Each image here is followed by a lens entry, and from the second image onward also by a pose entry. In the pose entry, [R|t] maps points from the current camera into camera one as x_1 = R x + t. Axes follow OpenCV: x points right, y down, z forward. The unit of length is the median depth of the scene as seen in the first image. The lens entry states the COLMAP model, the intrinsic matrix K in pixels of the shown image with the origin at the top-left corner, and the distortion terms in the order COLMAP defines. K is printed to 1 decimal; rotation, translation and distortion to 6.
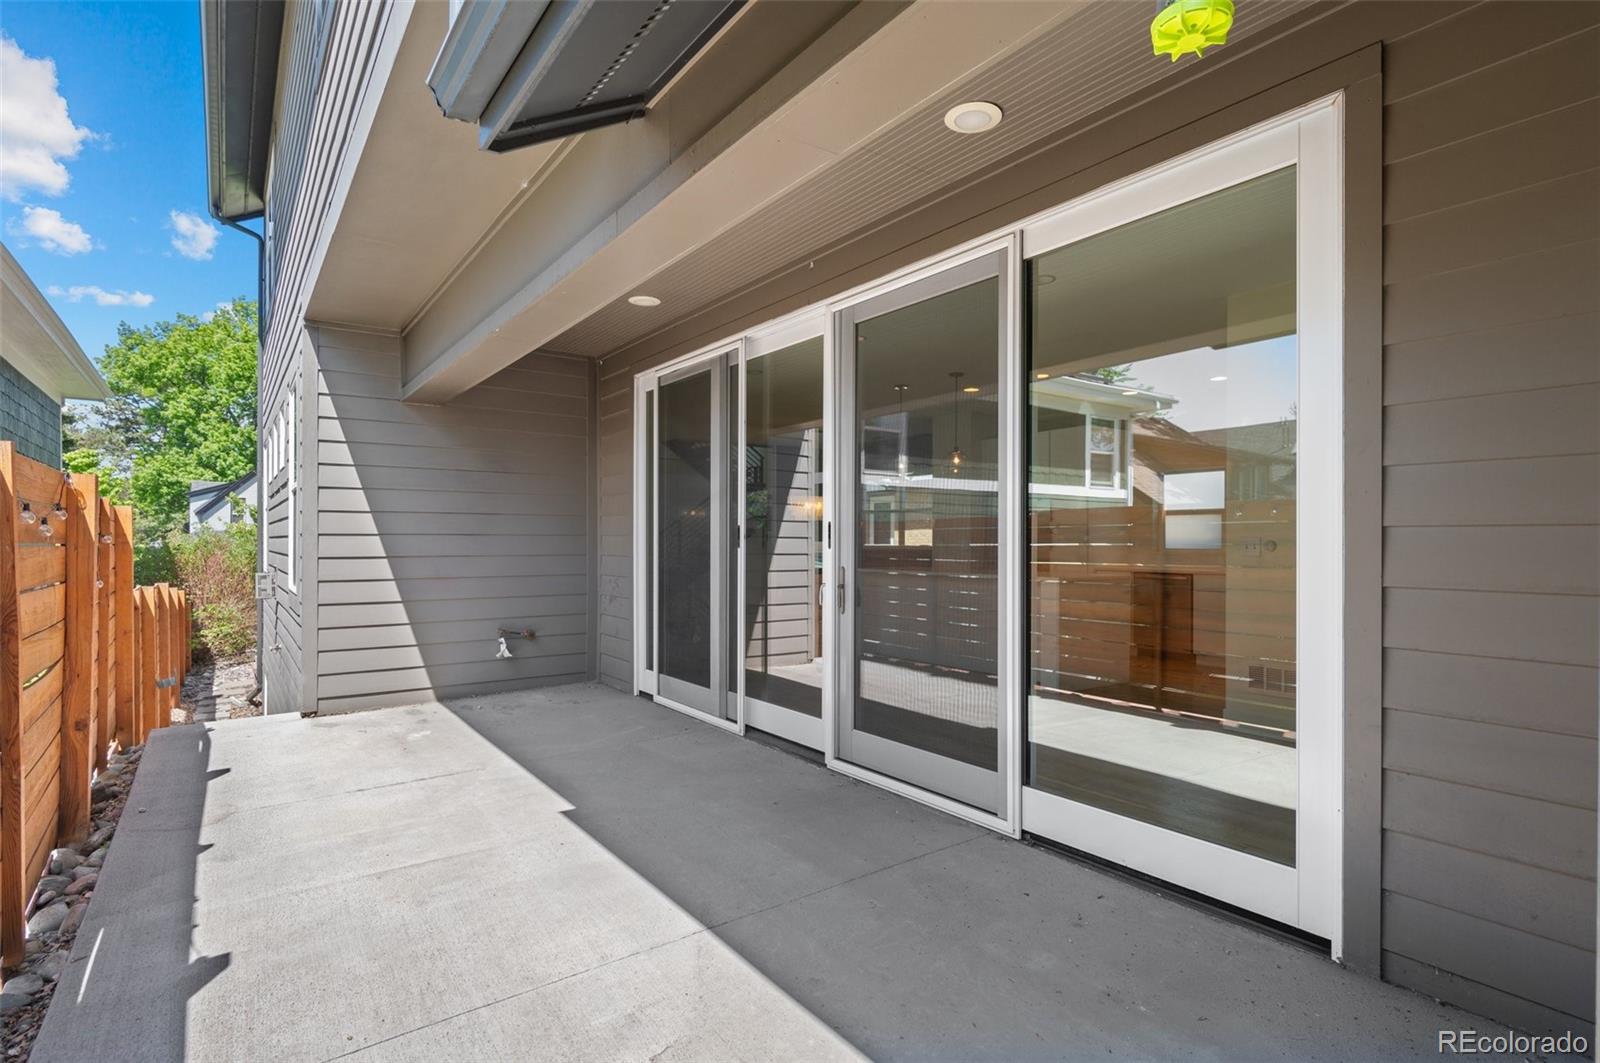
lens RADIAL K [[803.8, 0, 796.6], [0, 803.8, 539.6], [0, 0, 1]] dist [0.001318, 0.000328]
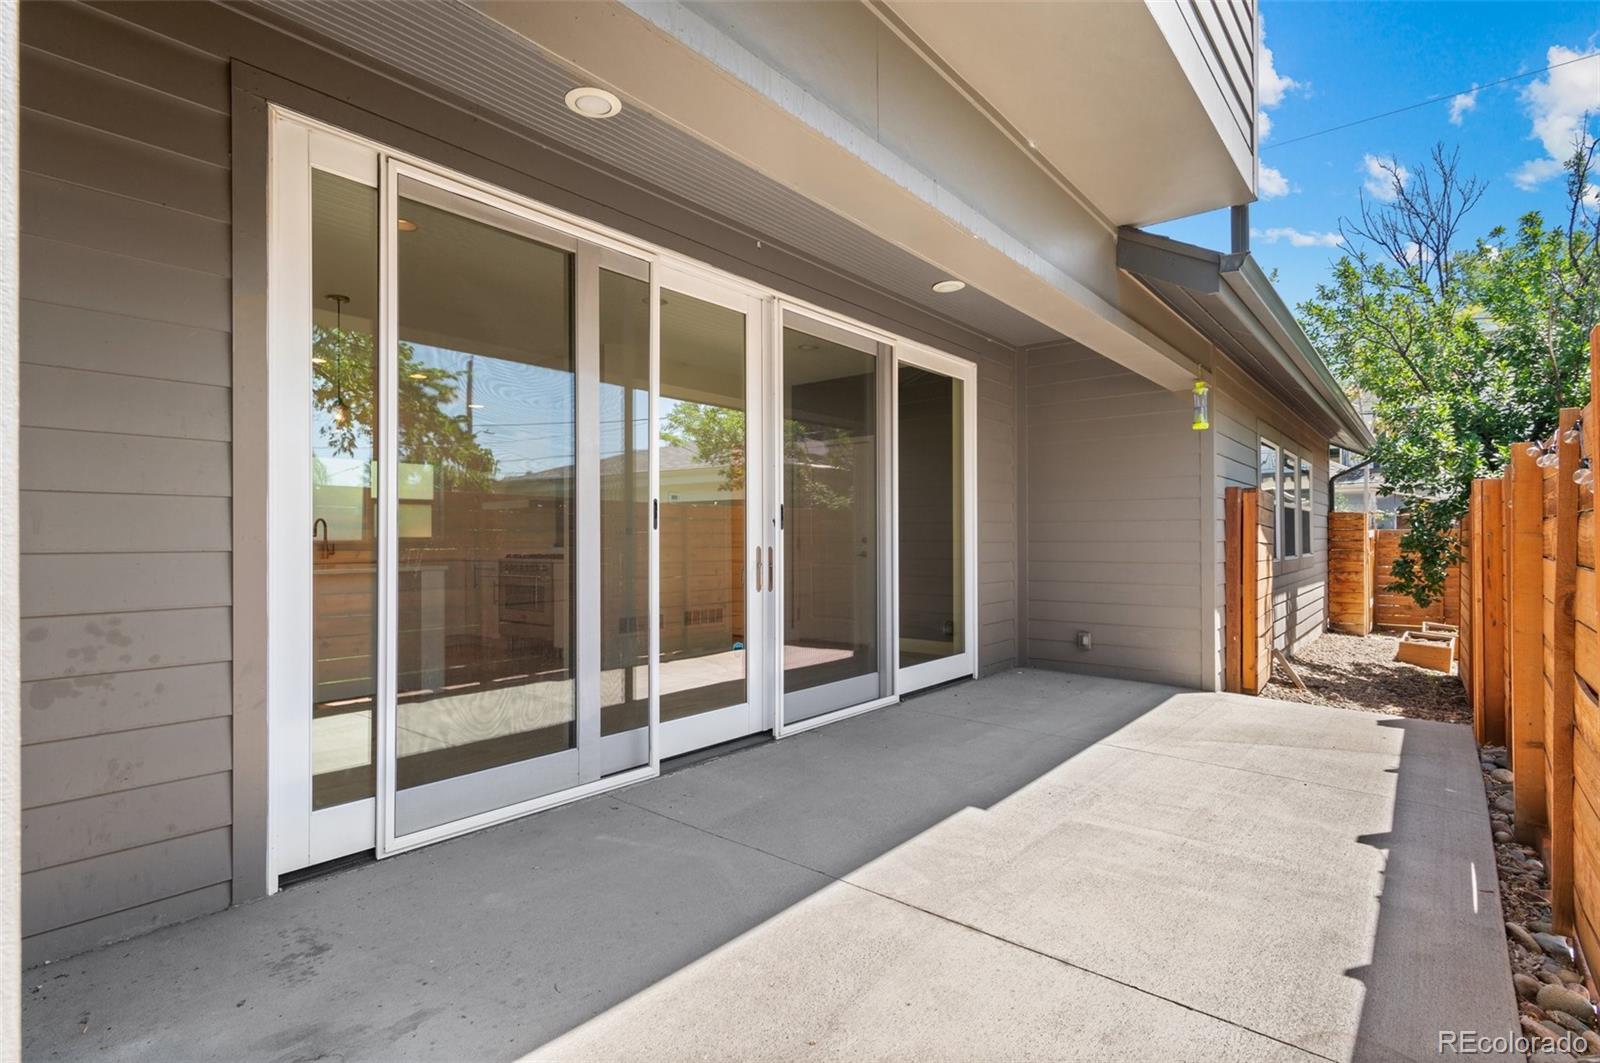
lens RADIAL K [[780.9, 0, 800.0], [0, 780.9, 531.5], [0, 0, 1]] dist [-0.002259, -0.000213]
pose [[-0.259931, 0.007575, 0.965598, -1.225581], [0.001830, 0.999971, -0.007352, 0.027808], [-0.965625, -0.000144, -0.259937, 1.593901]]
